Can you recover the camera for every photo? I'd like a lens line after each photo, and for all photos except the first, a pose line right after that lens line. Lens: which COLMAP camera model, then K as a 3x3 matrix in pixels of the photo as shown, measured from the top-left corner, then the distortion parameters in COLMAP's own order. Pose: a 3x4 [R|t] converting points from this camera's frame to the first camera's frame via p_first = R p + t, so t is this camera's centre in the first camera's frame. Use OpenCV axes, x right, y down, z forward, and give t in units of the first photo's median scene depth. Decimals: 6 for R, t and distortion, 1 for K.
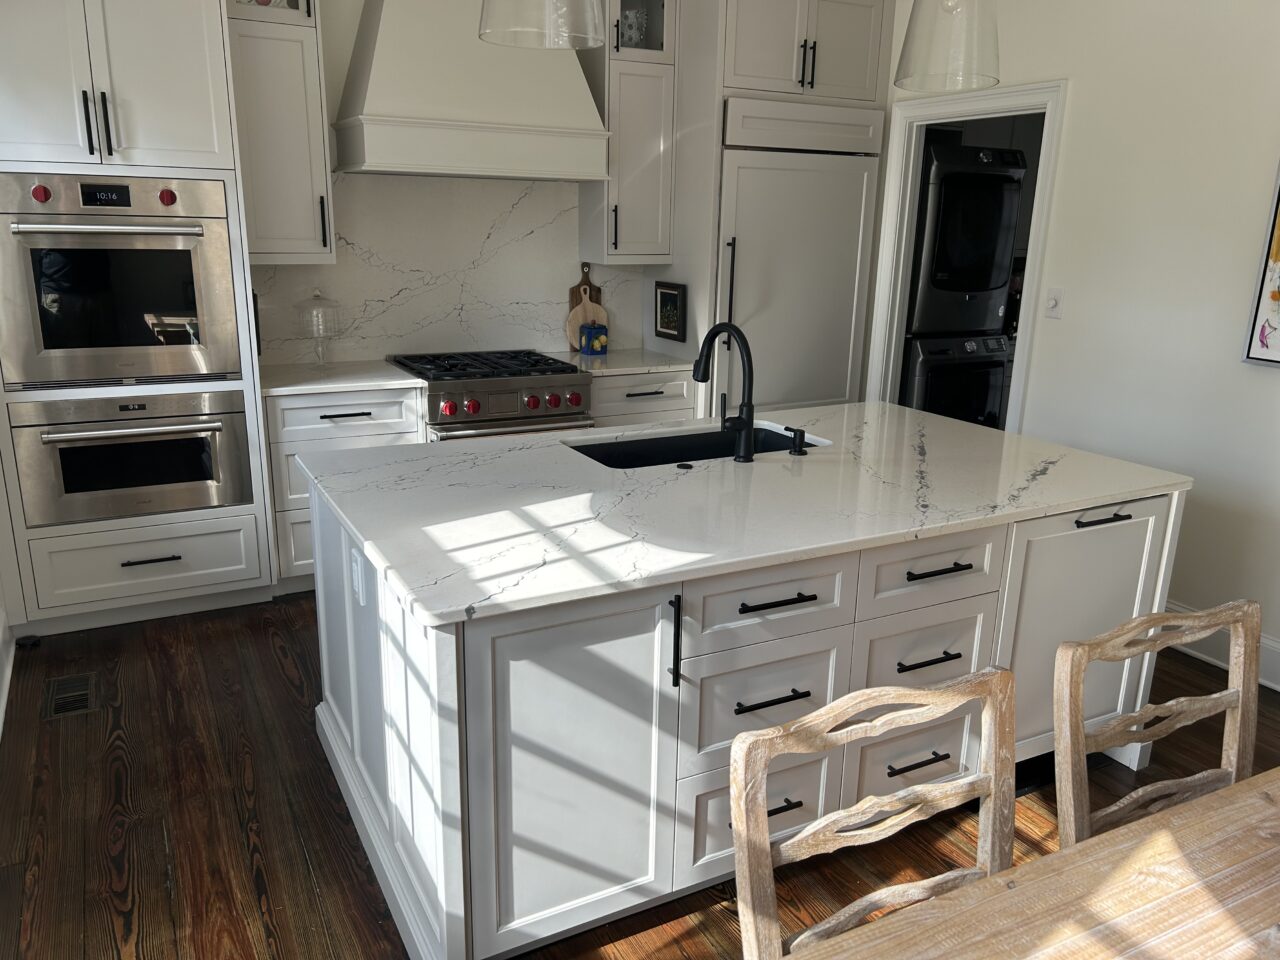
lens RADIAL K [[961.1, 0, 643.0], [0, 961.1, 487.5], [0, 0, 1]] dist [0.072314, -0.090424]
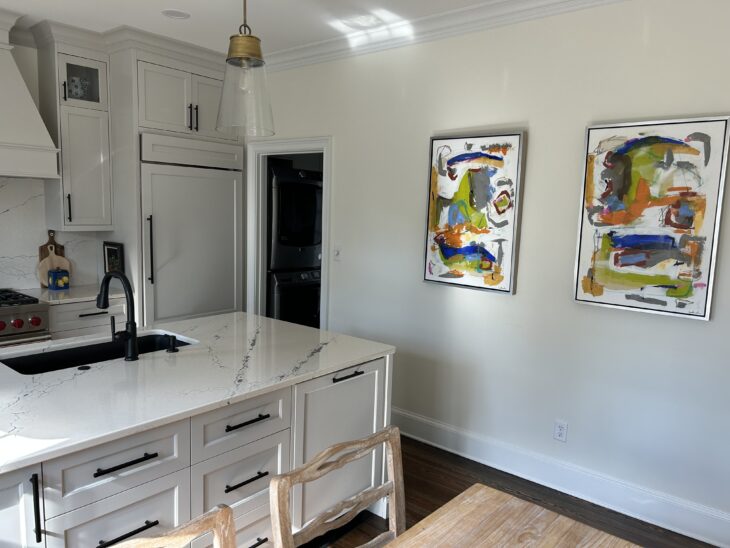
lens RADIAL K [[548.1, 0, 371.4], [0, 548.1, 279.7], [0, 0, 1]] dist [0.072314, -0.090424]
pose [[0.924451, -0.037616, 0.379442, 0.104490], [0.088340, 0.989176, -0.117165, -0.014020], [-0.370927, 0.141833, 0.917767, 0.036482]]
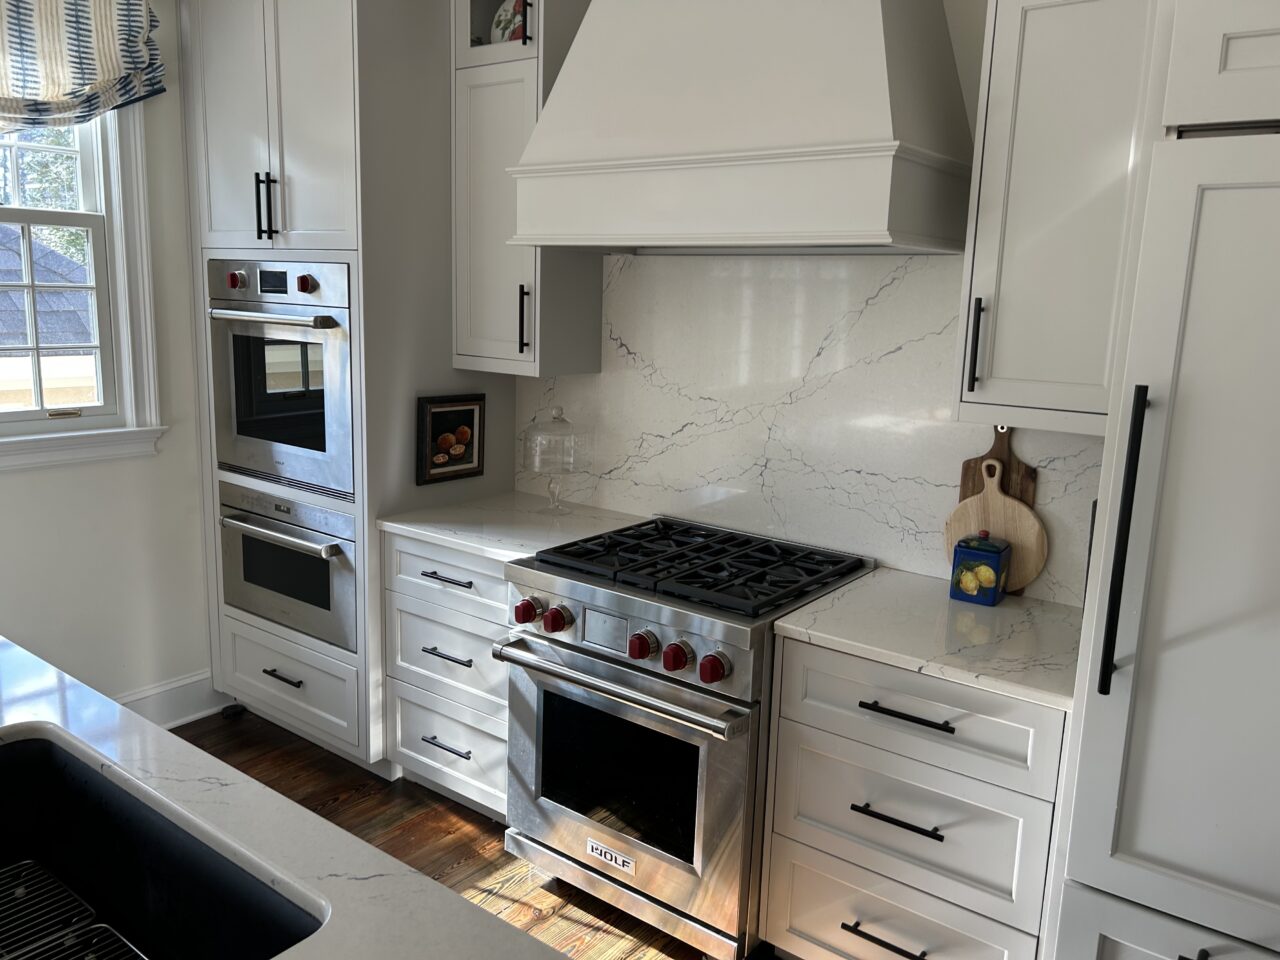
lens RADIAL K [[961.1, 0, 639.1], [0, 961.1, 472.1], [0, 0, 1]] dist [0.072314, -0.090424]
pose [[0.421308, 0.157294, -0.893173, 0.443640], [-0.272491, 0.961295, 0.040757, -0.258093], [0.865014, 0.226210, 0.447862, 0.927677]]
